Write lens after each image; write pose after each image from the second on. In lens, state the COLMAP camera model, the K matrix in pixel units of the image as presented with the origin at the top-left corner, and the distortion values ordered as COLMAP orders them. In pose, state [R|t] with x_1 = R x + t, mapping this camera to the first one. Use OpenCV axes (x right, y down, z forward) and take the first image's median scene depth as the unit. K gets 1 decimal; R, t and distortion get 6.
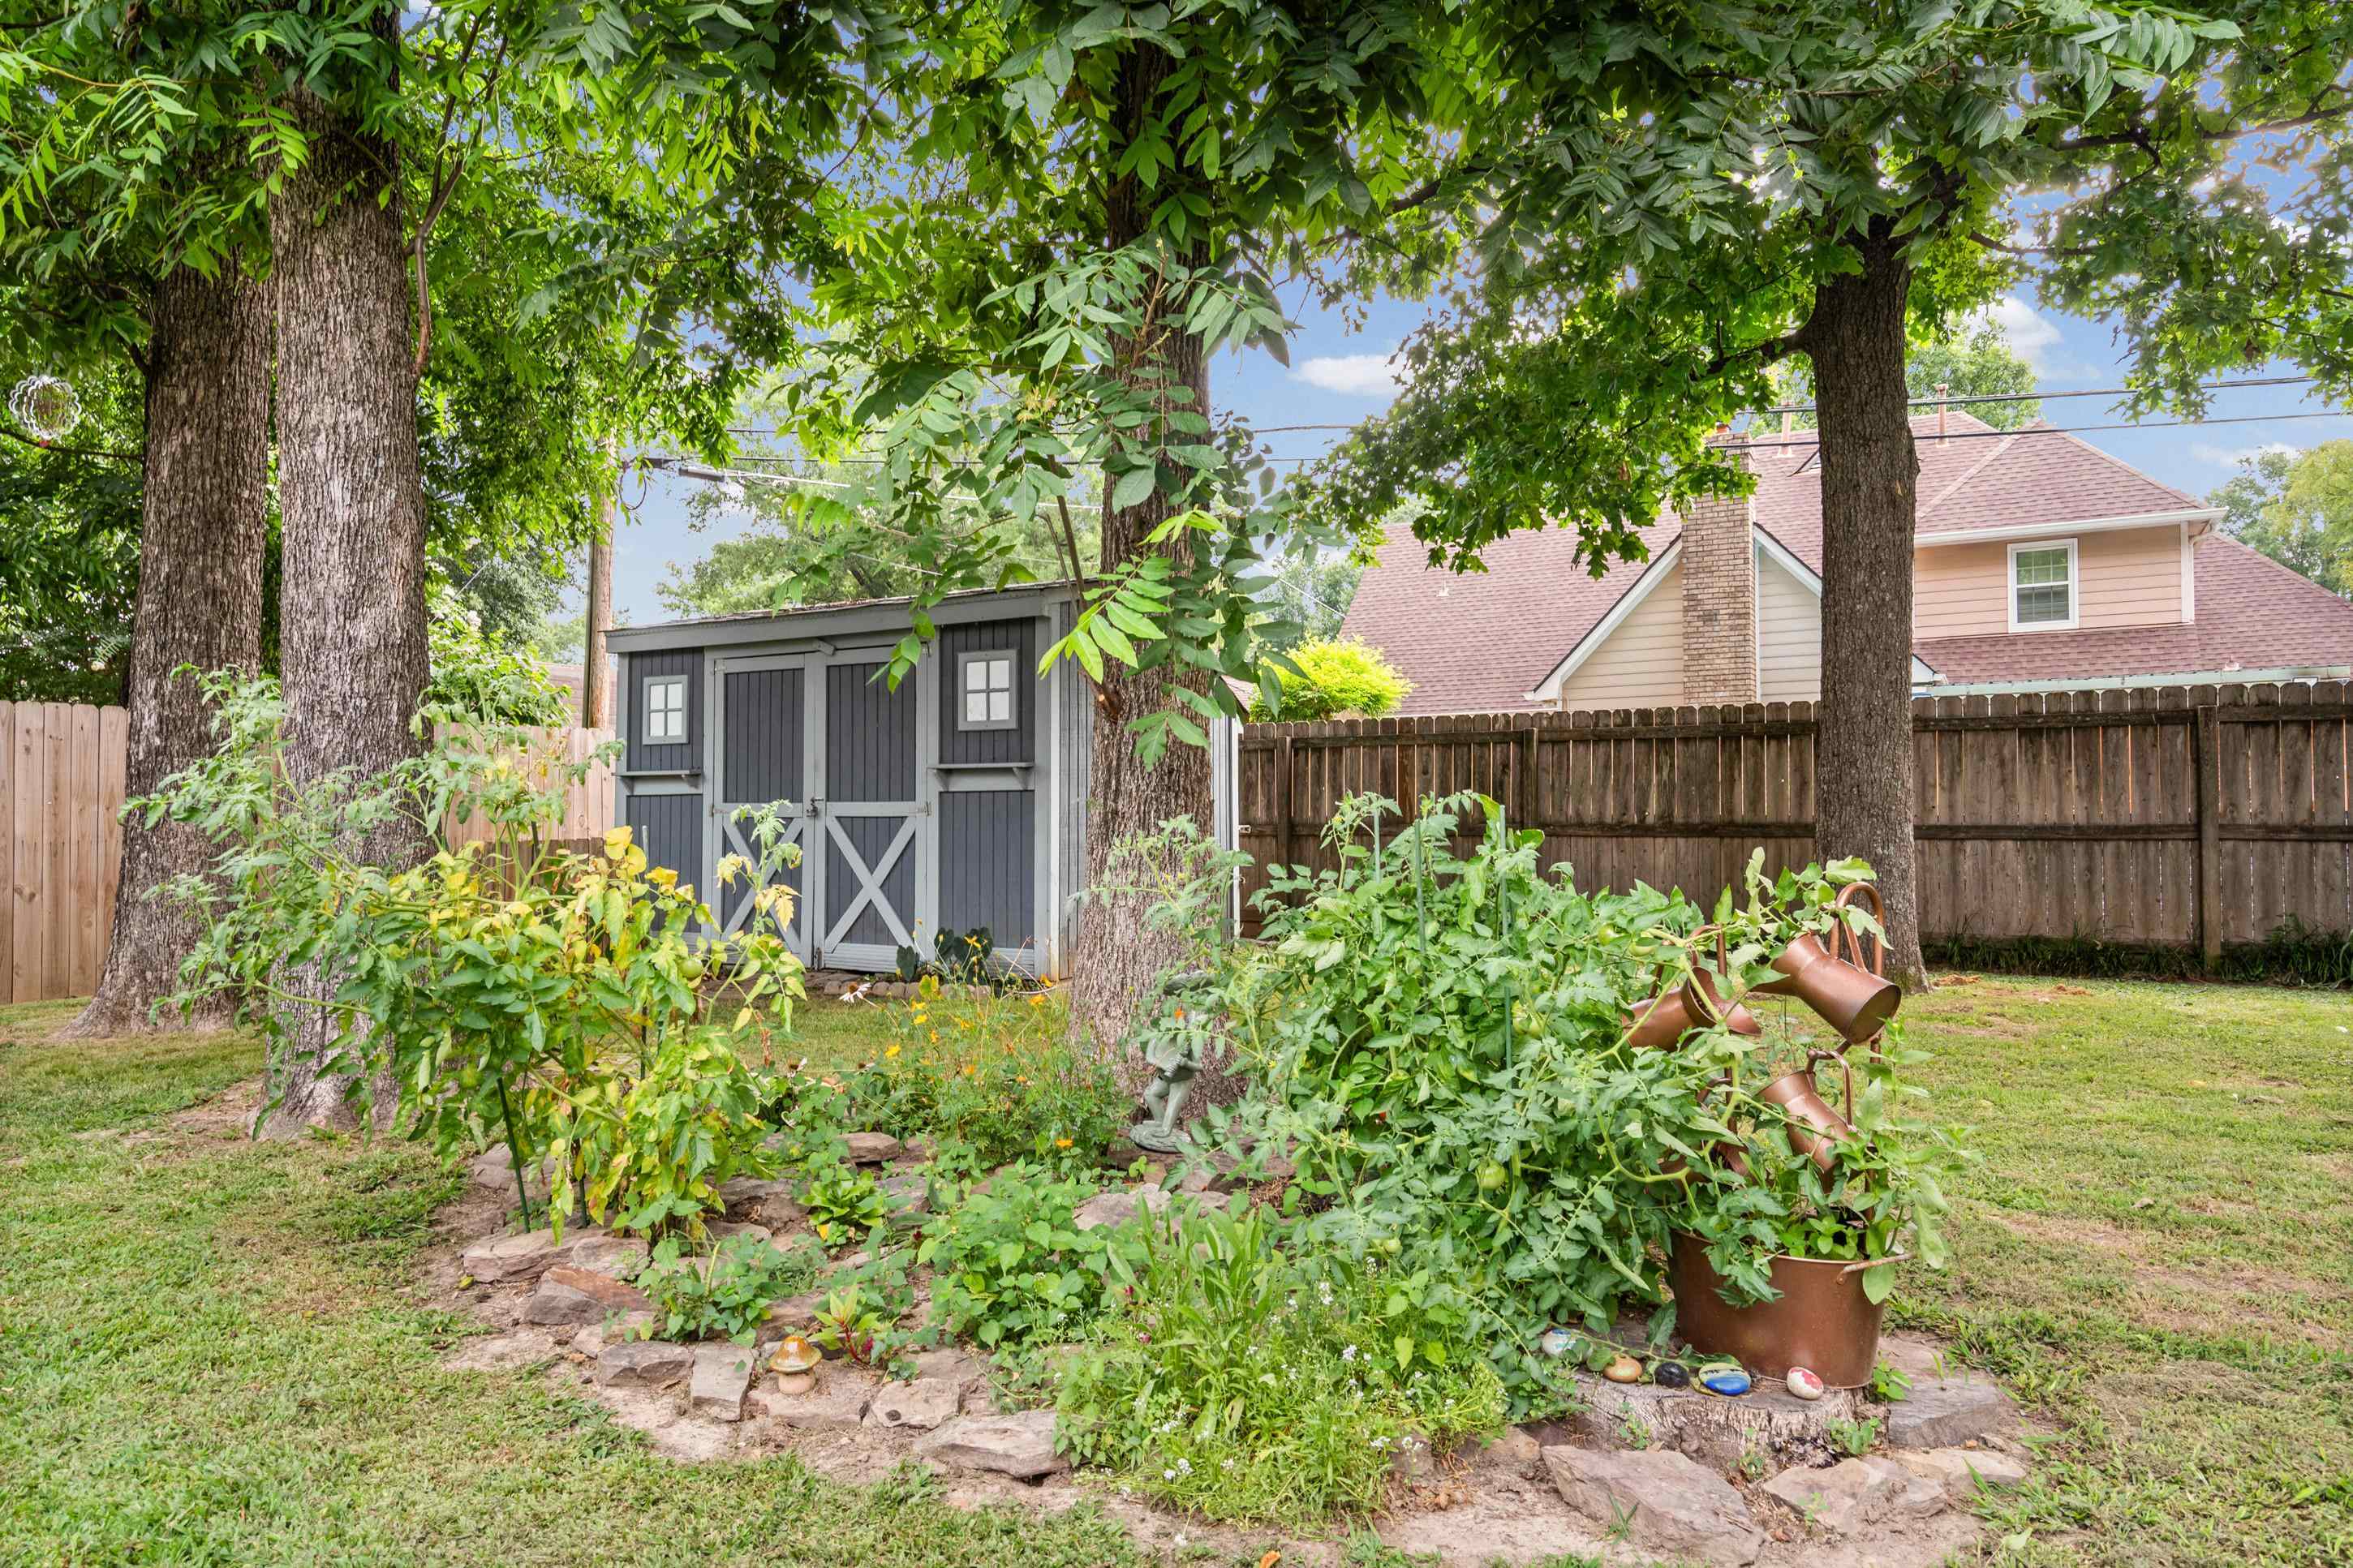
lens RADIAL K [[1464.6, 0, 1170.1], [0, 1464.6, 786.3], [0, 0, 1]] dist [-0.003701, -0.000246]
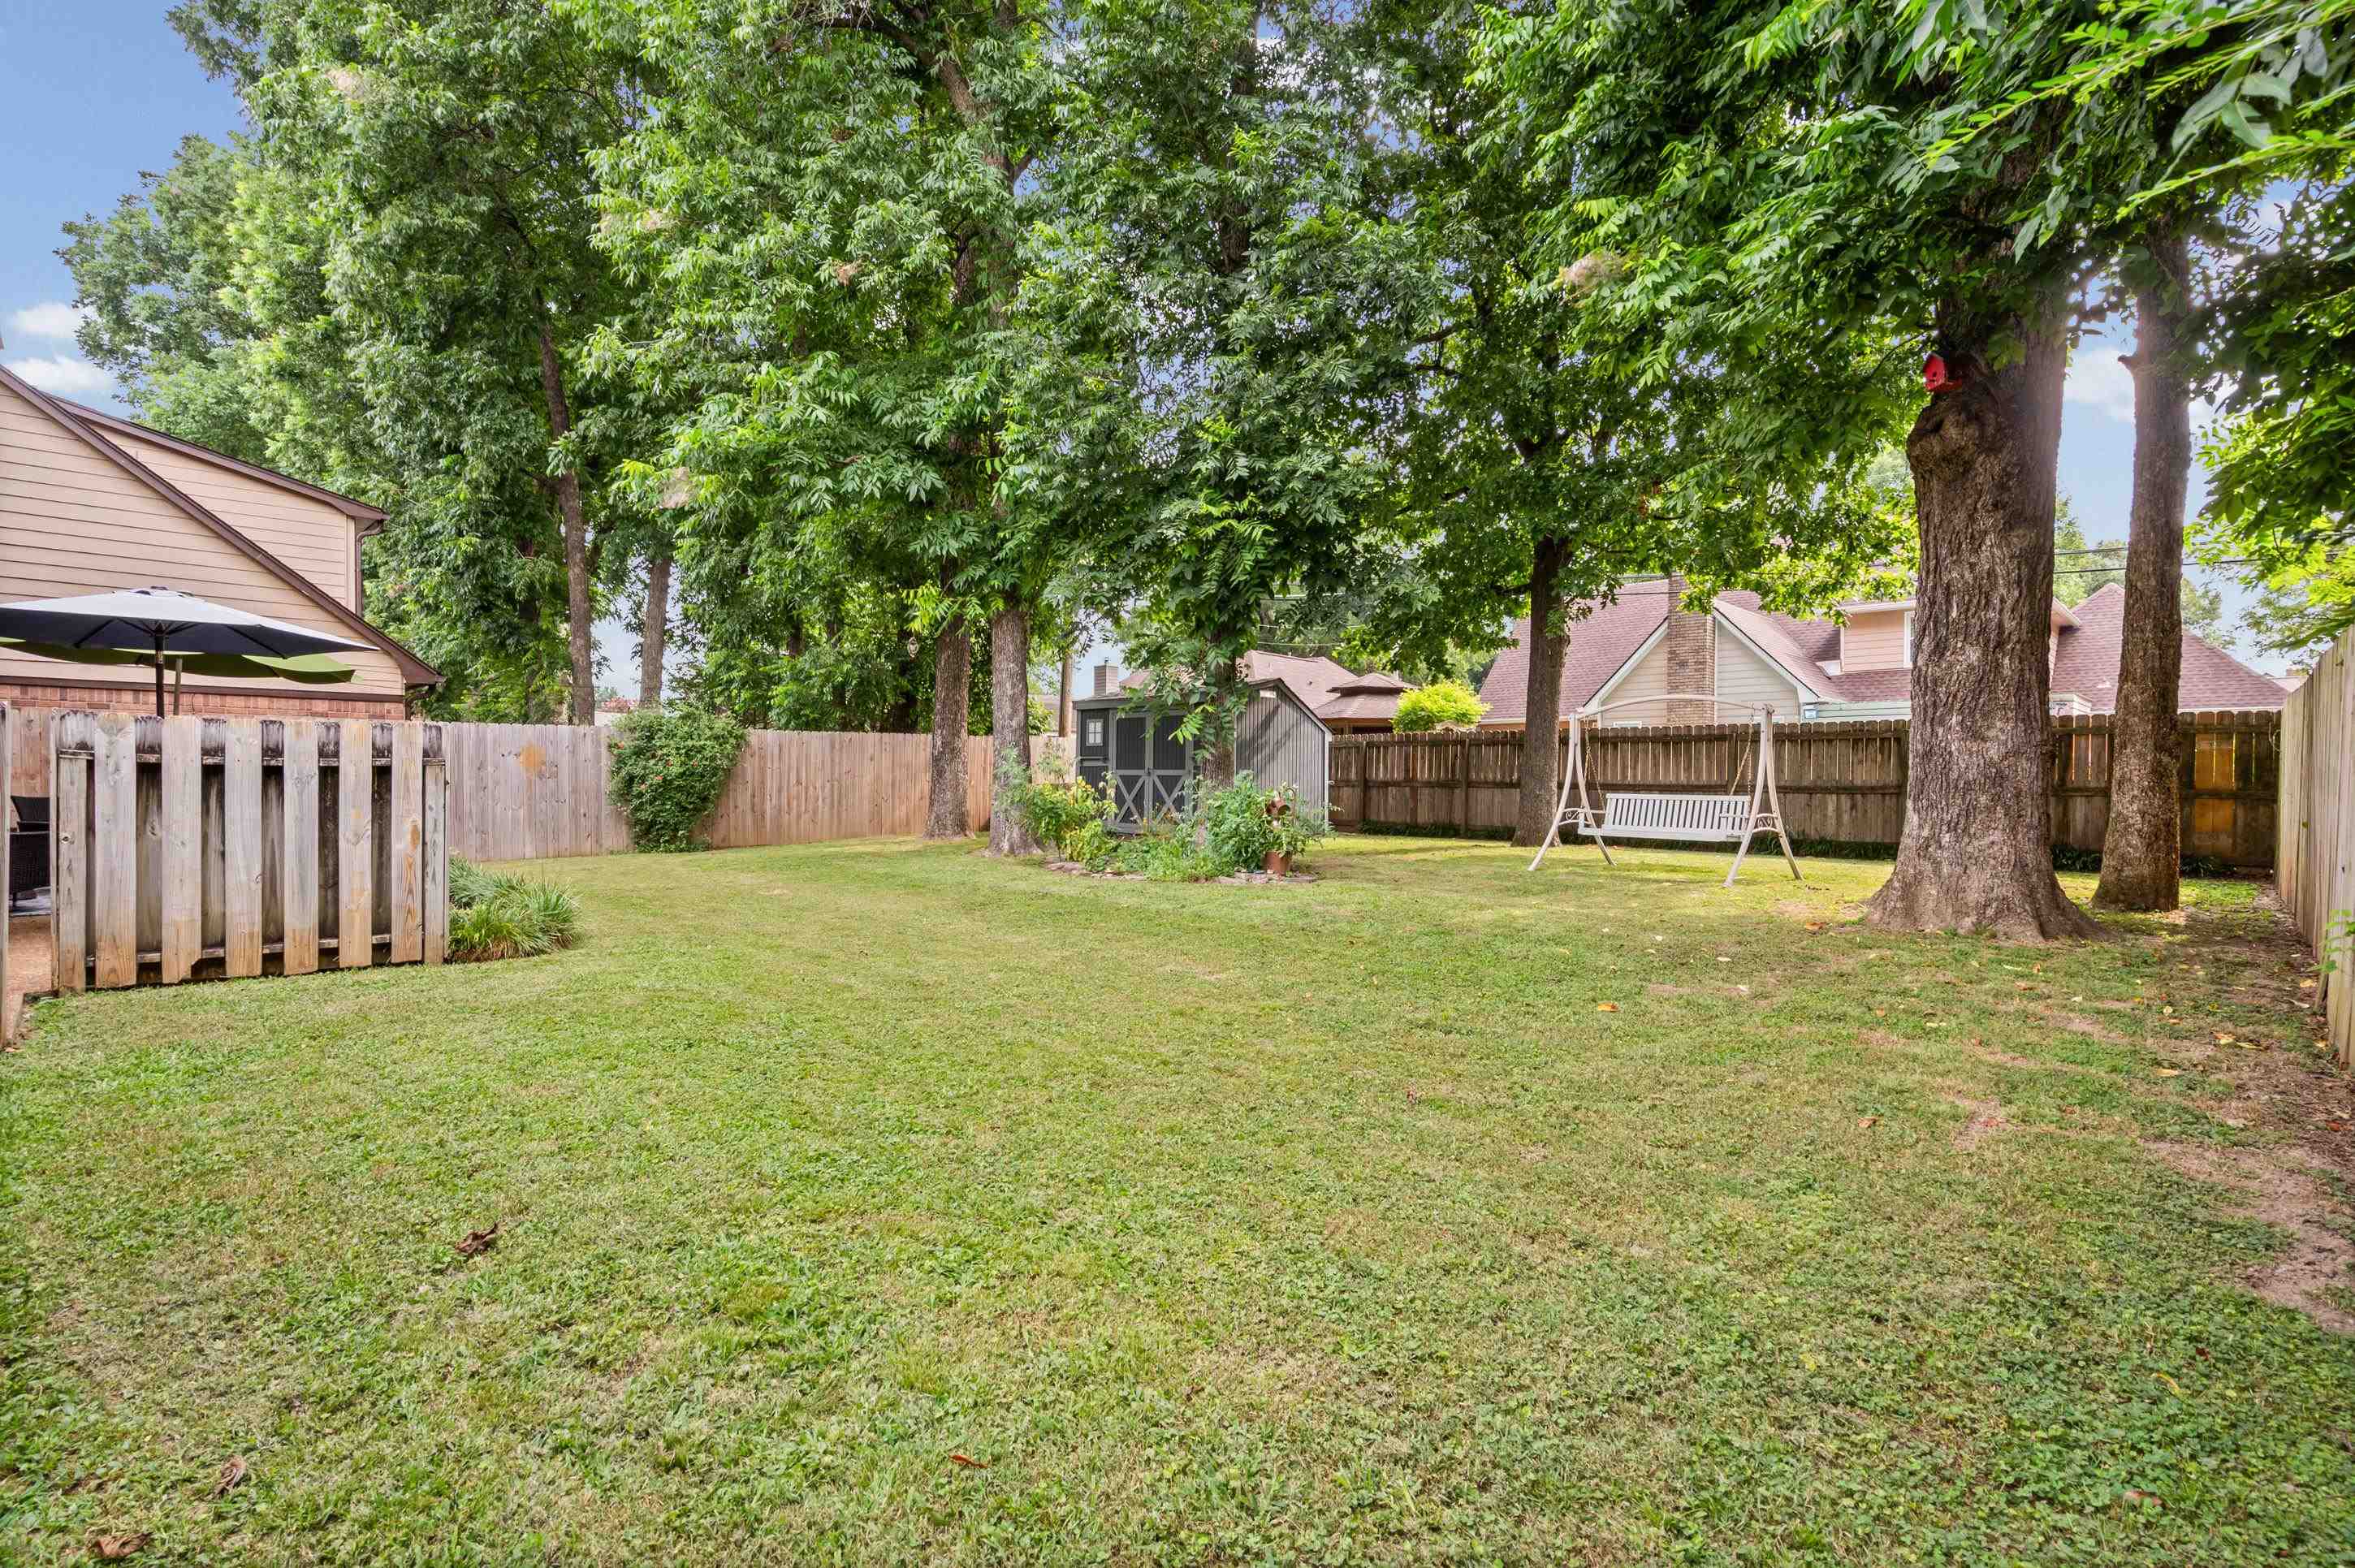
lens RADIAL K [[1079.7, 0, 1179.4], [0, 1079.7, 786.1], [0, 0, 1]] dist [-0.003943, 0.000792]
pose [[0.965862, 0.012340, -0.258762, 0.304955], [-0.005382, 0.999605, 0.027581, -0.013445], [0.259000, -0.025247, 0.965547, -0.830536]]
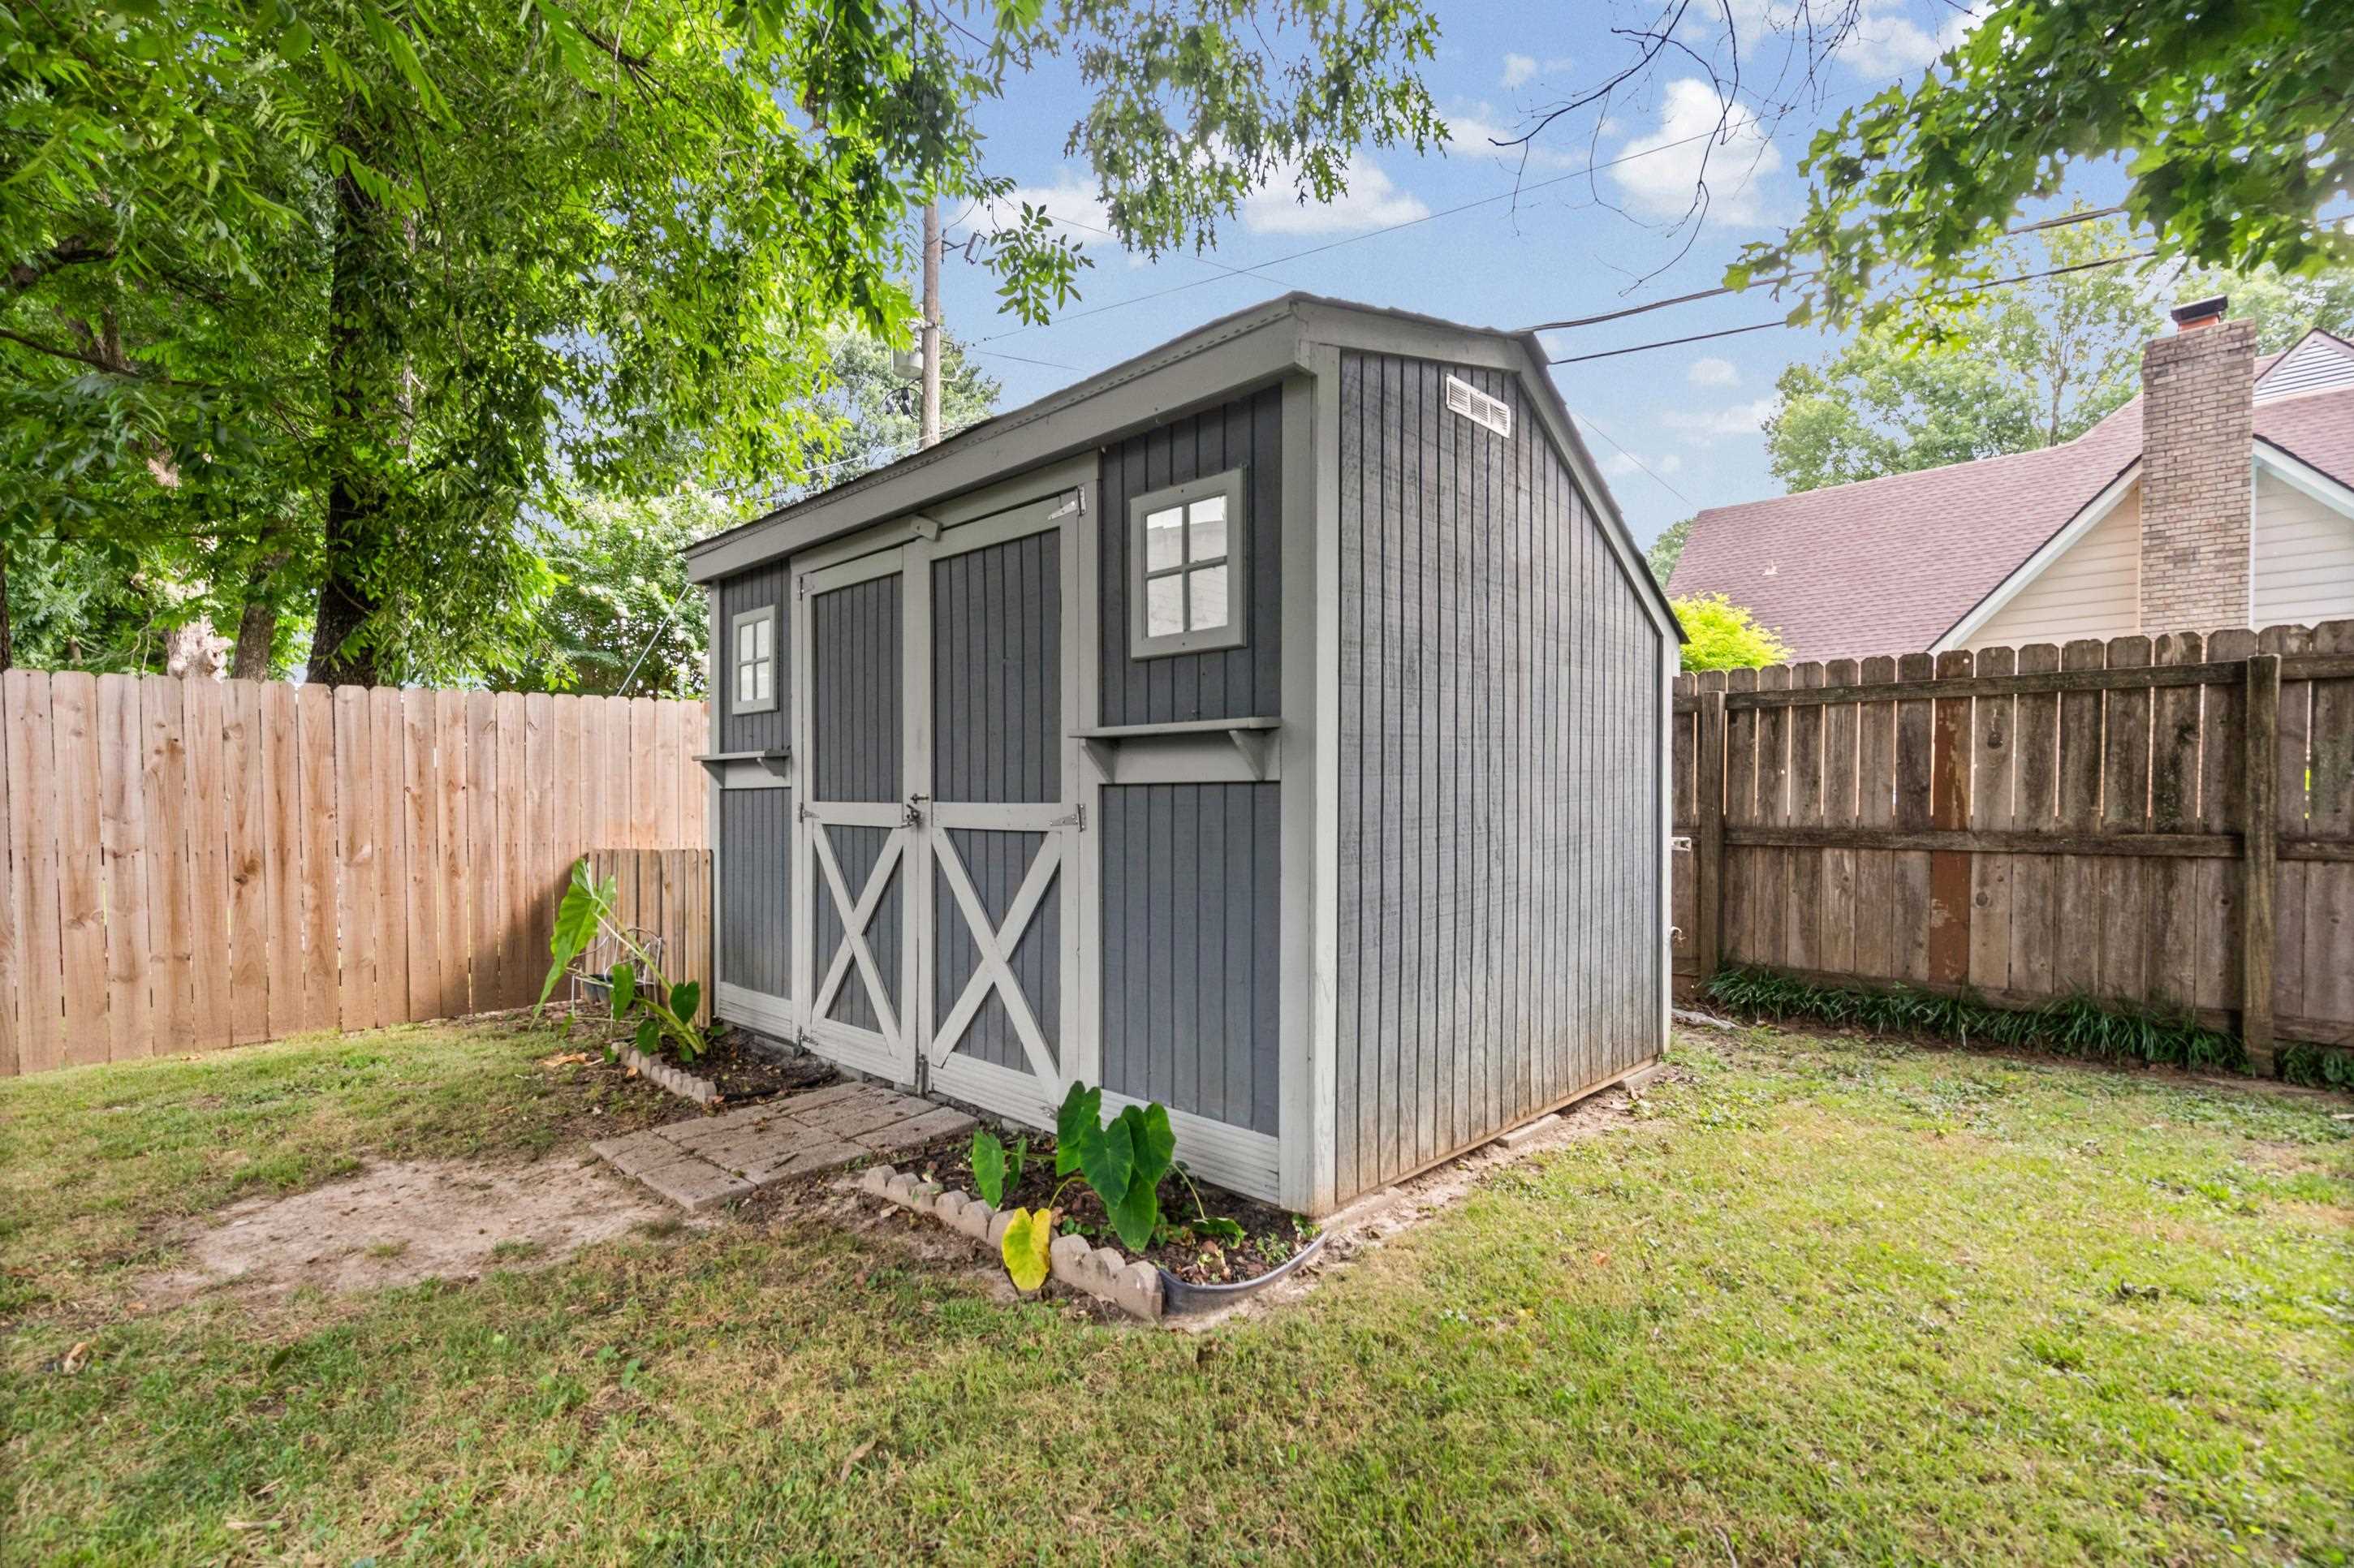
lens RADIAL K [[1079.2, 0, 1165.3], [0, 1079.2, 821.6], [0, 0, 1]] dist [-0.003943, 0.000792]
pose [[0.964145, 0.005666, -0.265316, -0.036971], [0.006487, 0.998970, 0.044908, 0.000216], [0.265297, -0.045019, 0.963115, 0.630949]]
